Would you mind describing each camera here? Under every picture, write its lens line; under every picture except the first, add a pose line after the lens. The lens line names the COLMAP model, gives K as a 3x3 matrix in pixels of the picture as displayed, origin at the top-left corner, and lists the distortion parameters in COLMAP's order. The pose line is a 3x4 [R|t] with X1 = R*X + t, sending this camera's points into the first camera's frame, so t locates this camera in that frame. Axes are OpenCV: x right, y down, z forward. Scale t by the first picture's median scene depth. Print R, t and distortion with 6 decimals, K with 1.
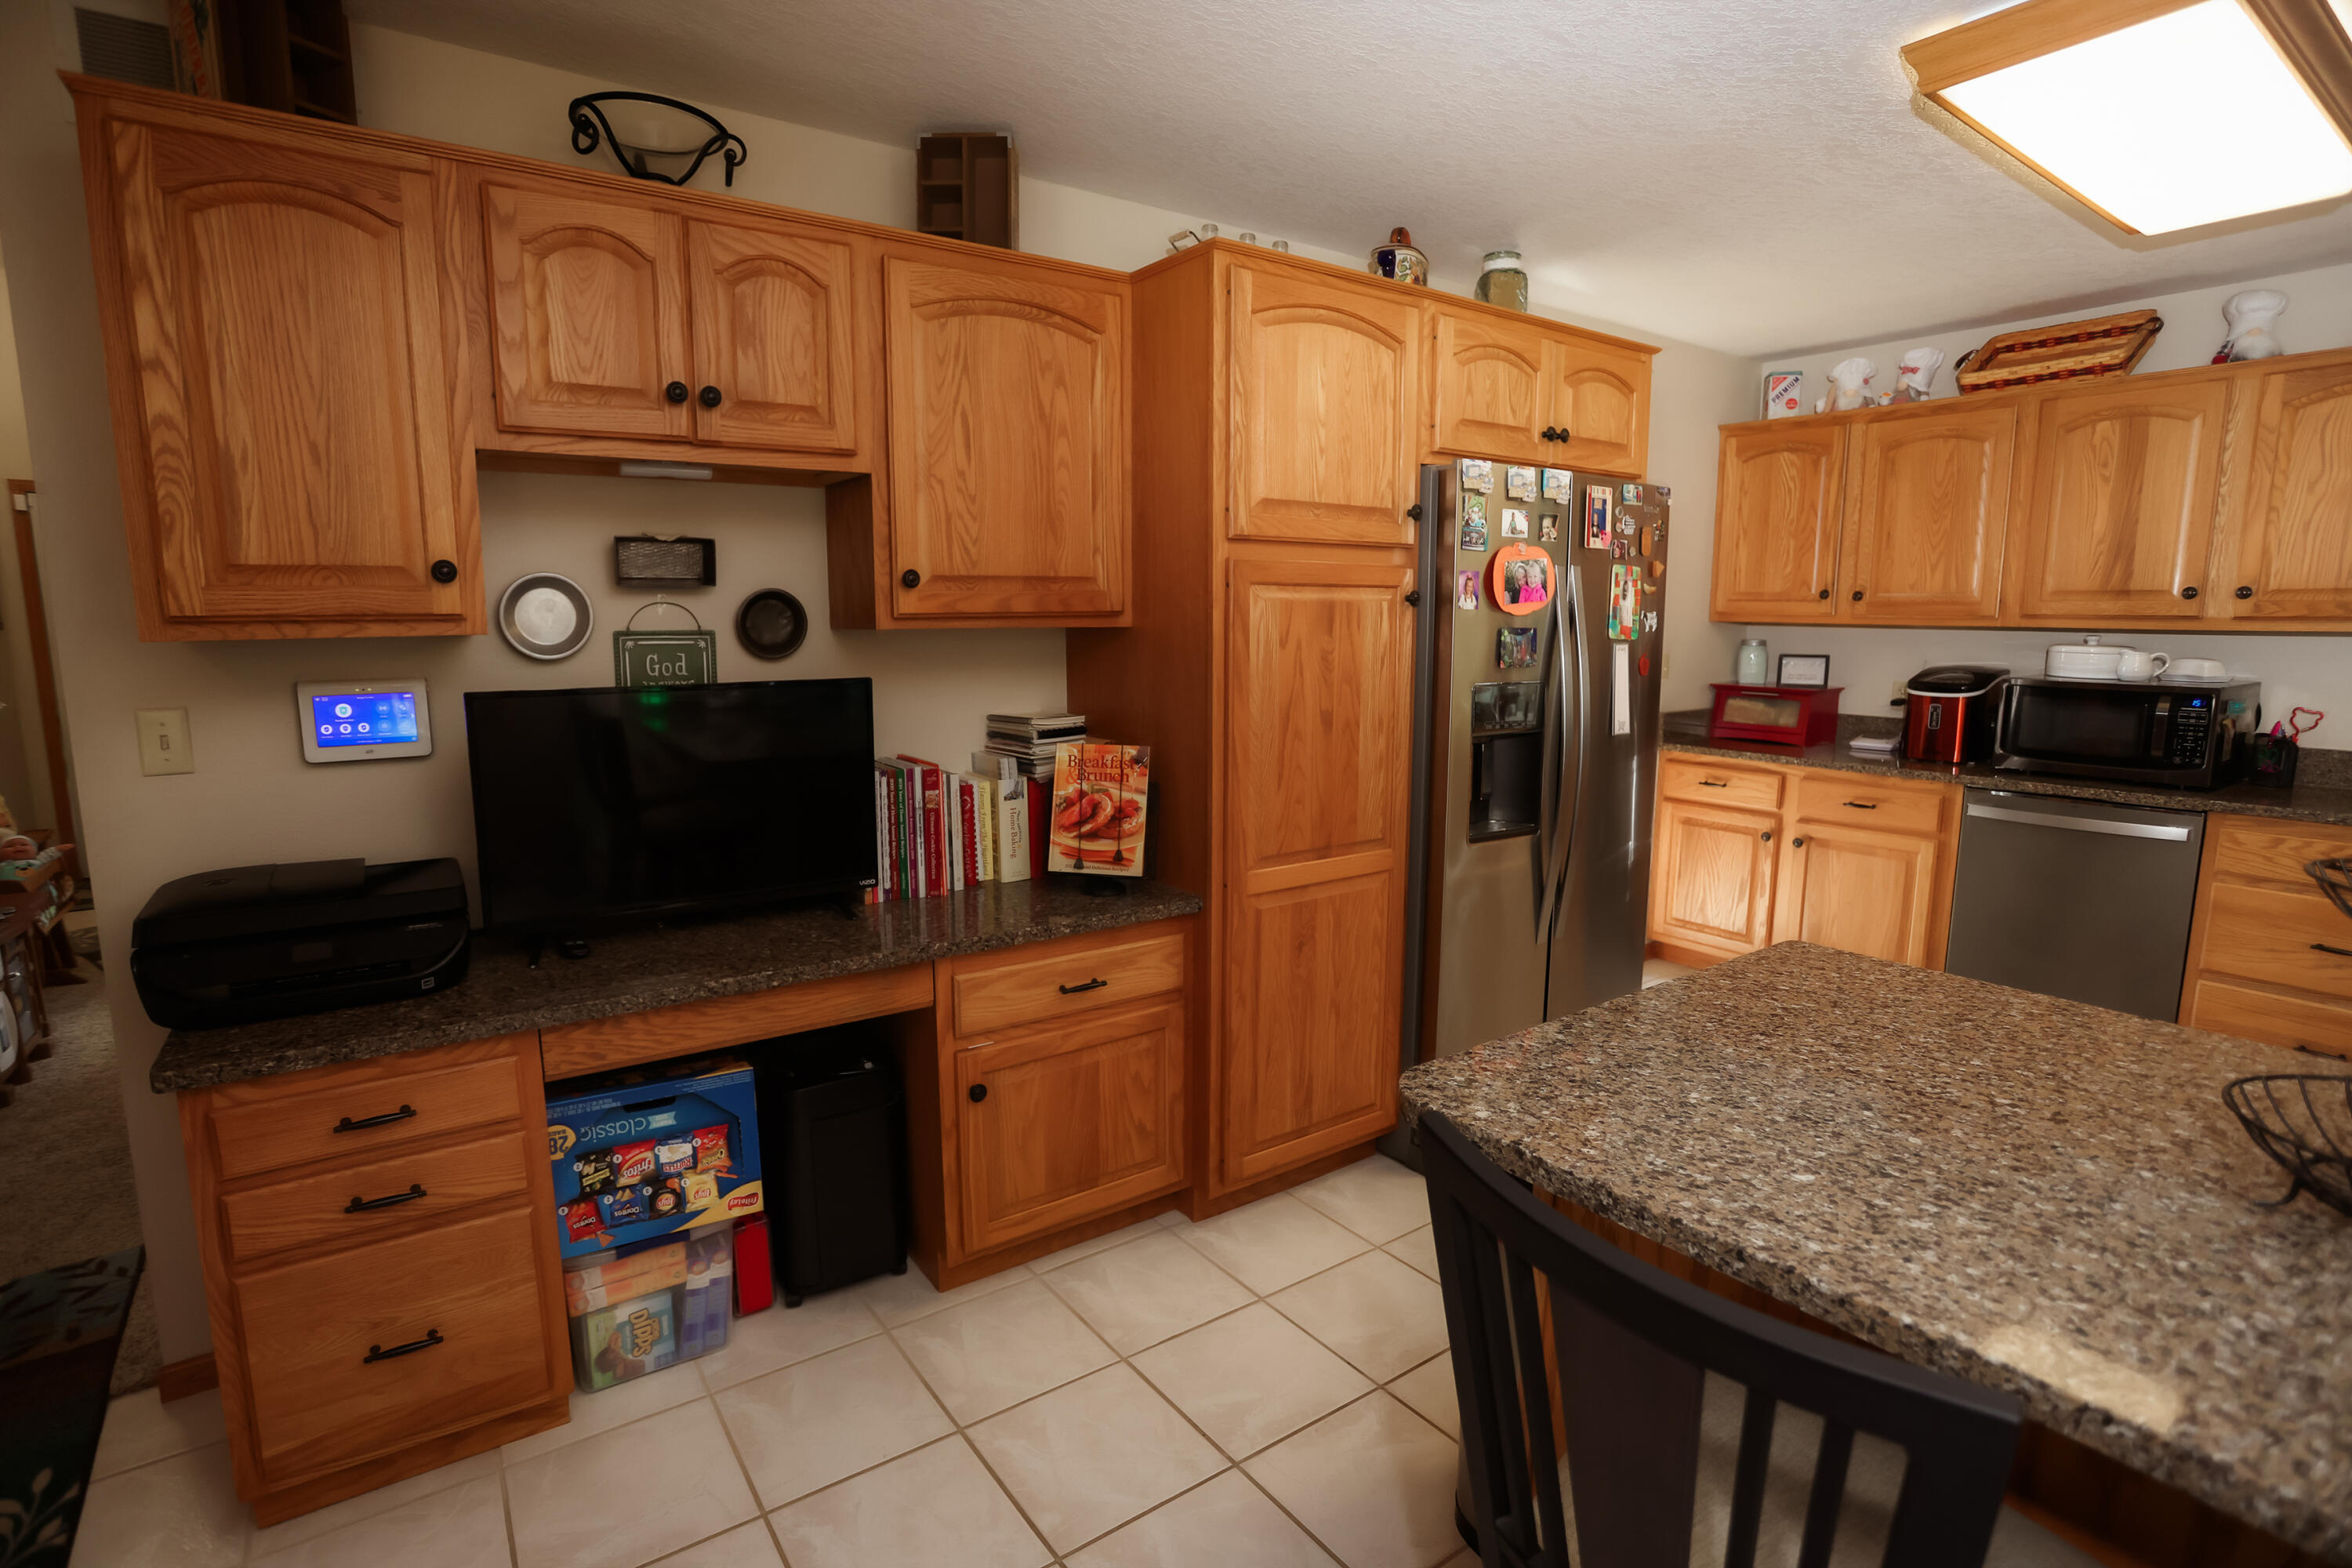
lens RADIAL K [[1133.1, 0, 1176.0], [0, 1133.1, 784.0], [0, 0, 1]] dist [-0.074513, 0.032480]
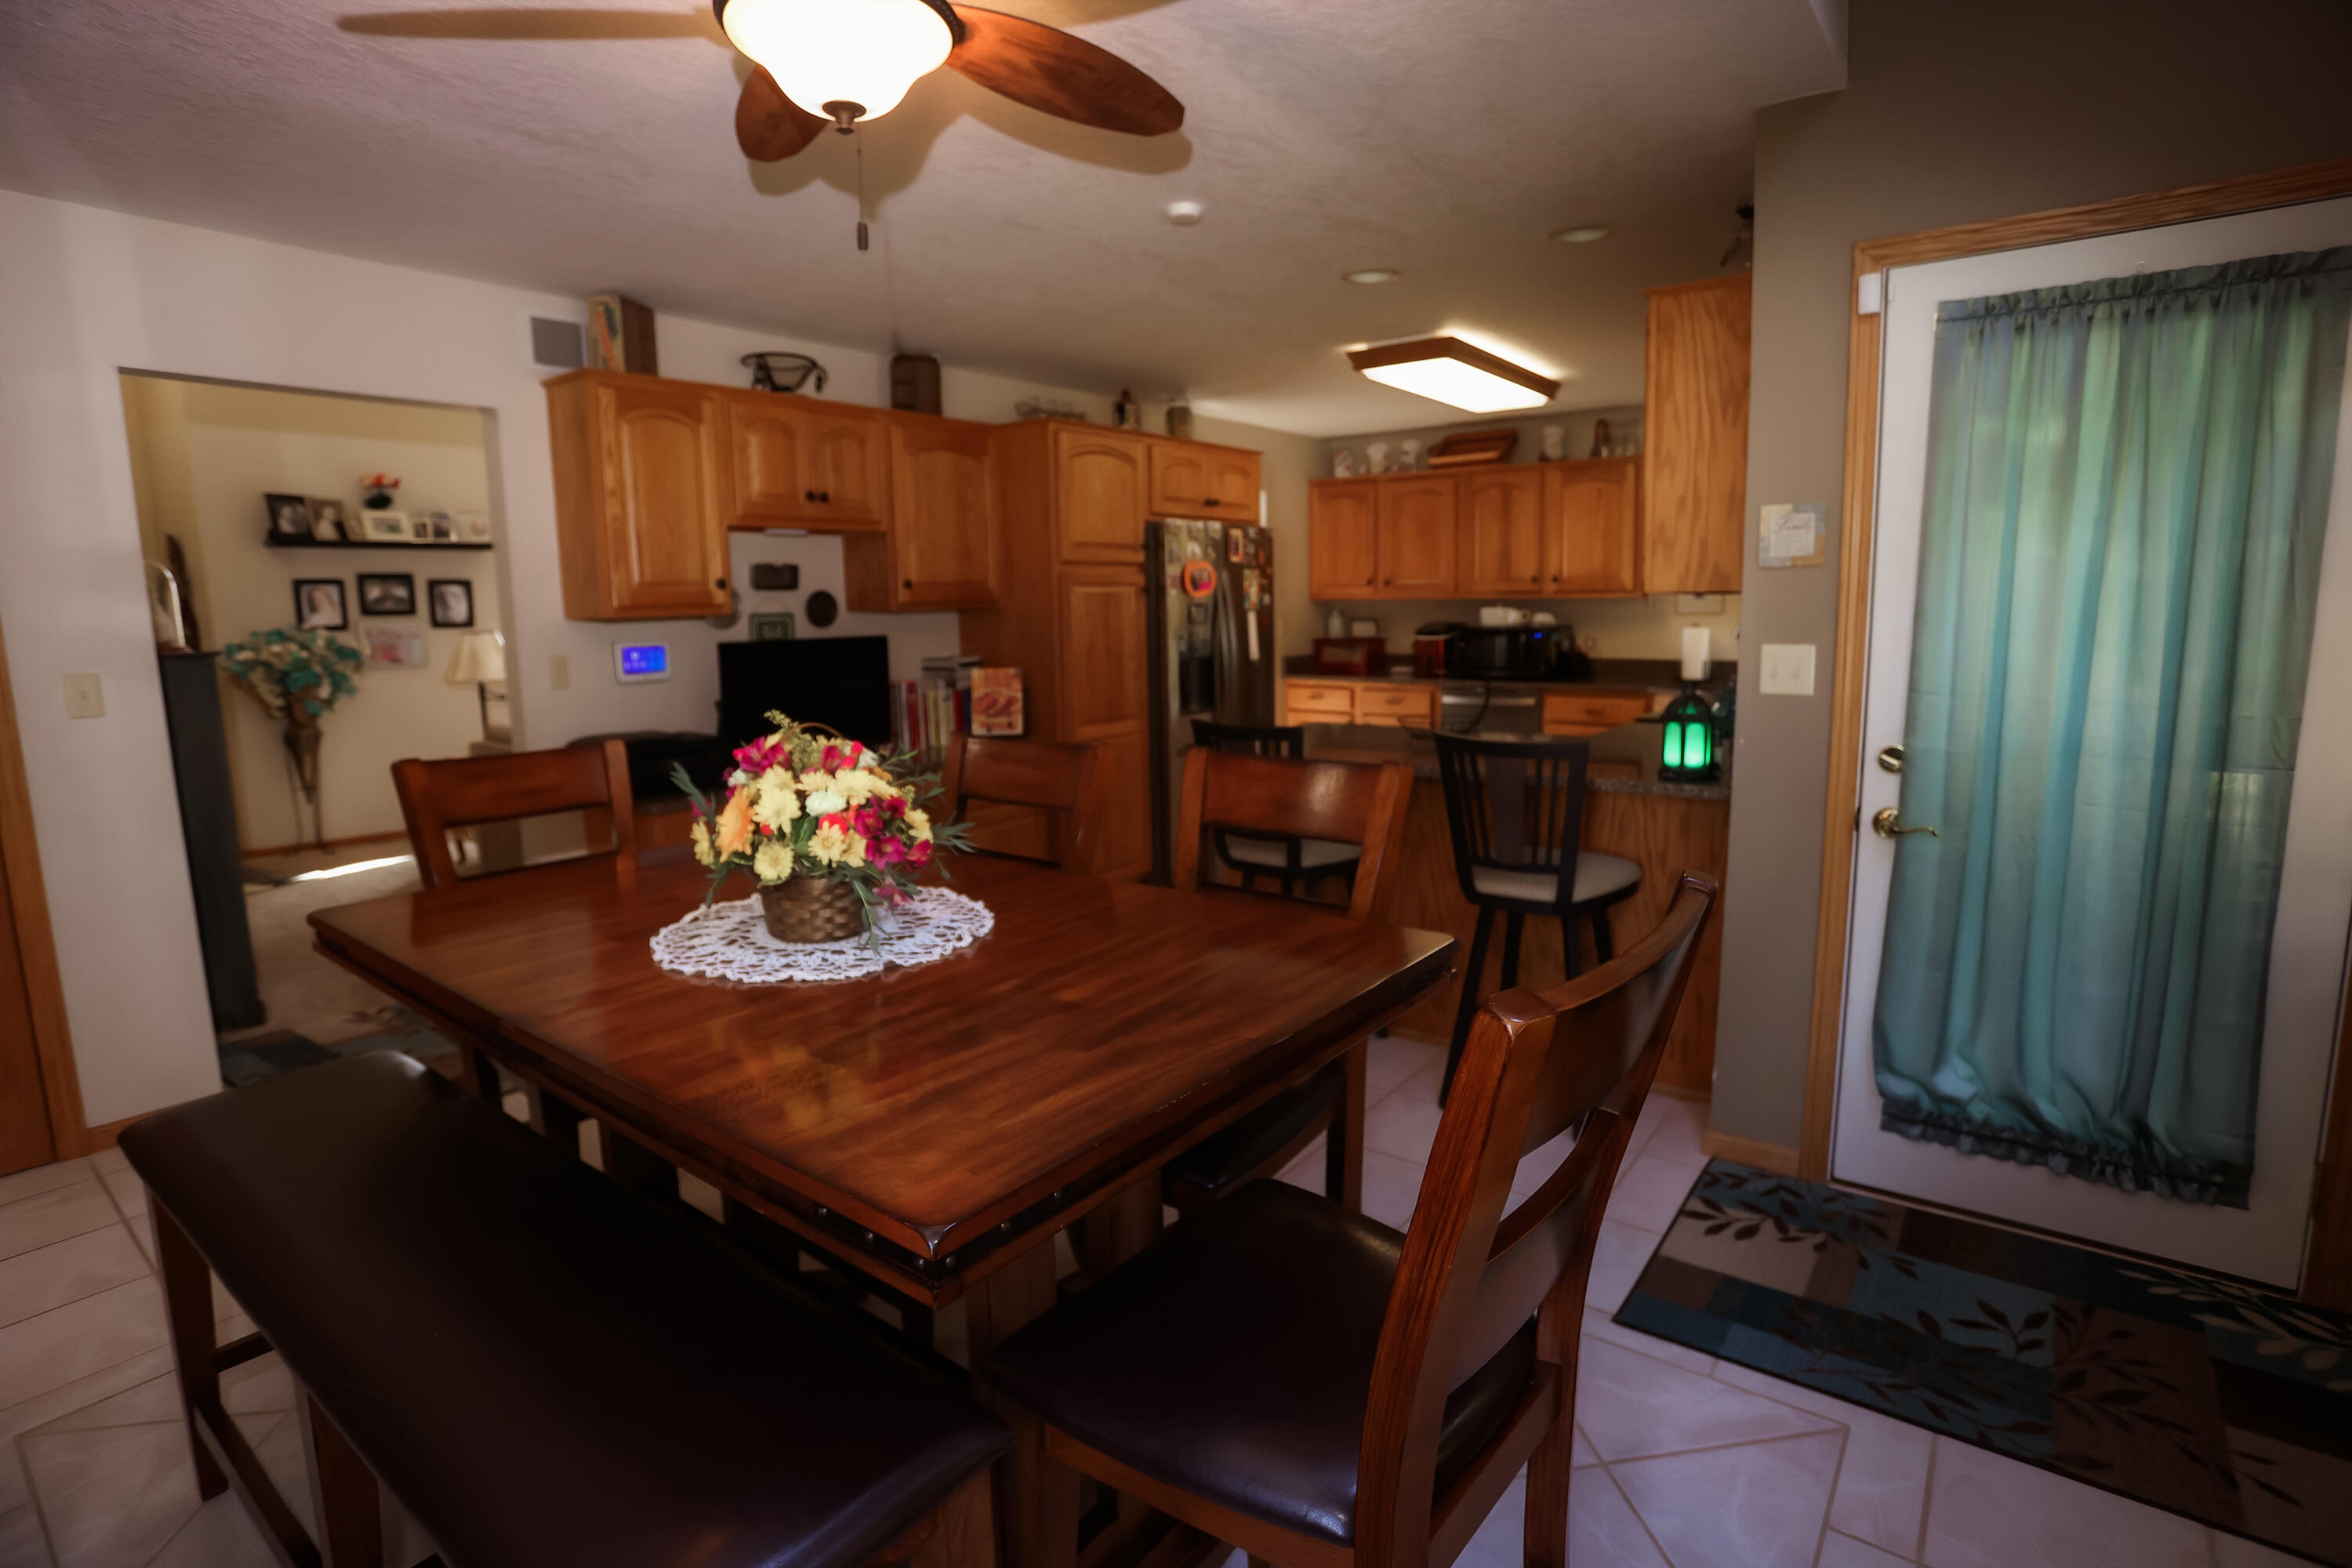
lens RADIAL K [[1133.1, 0, 1176.0], [0, 1133.1, 784.0], [0, 0, 1]] dist [-0.074513, 0.032480]
pose [[0.960135, -0.062236, 0.272522, -0.275720], [0.060875, 0.998055, 0.013454, 0.138482], [-0.272829, 0.003673, 0.962056, -0.839984]]
